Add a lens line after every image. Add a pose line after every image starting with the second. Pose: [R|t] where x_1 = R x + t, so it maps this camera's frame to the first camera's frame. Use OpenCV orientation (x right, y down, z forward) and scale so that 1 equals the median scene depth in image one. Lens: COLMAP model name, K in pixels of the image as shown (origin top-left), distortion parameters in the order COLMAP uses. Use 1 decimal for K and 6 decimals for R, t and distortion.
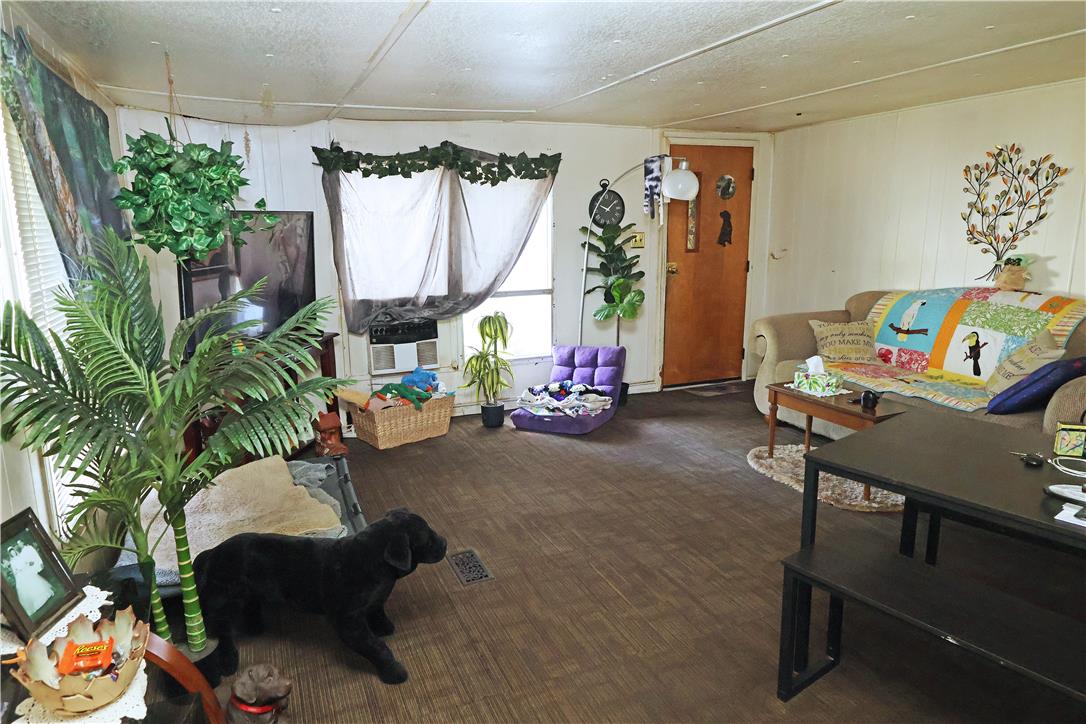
lens RADIAL K [[704.3, 0, 543.0], [0, 704.3, 362.0], [0, 0, 1]] dist [-0.001504, 0.000737]
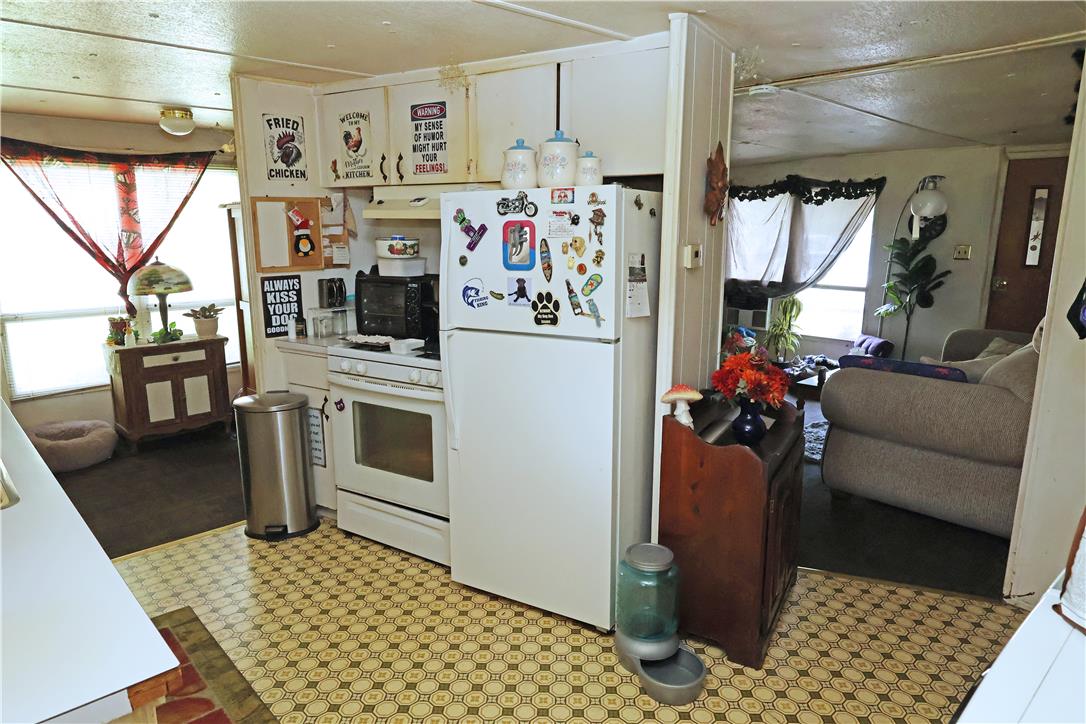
lens RADIAL K [[704.3, 0, 543.0], [0, 704.3, 362.0], [0, 0, 1]] dist [-0.001504, 0.000737]
pose [[0.356249, 0.194710, -0.913879, 1.027461], [-0.188591, 0.972903, 0.133769, -0.036296], [0.915161, 0.124694, 0.383316, 0.029567]]
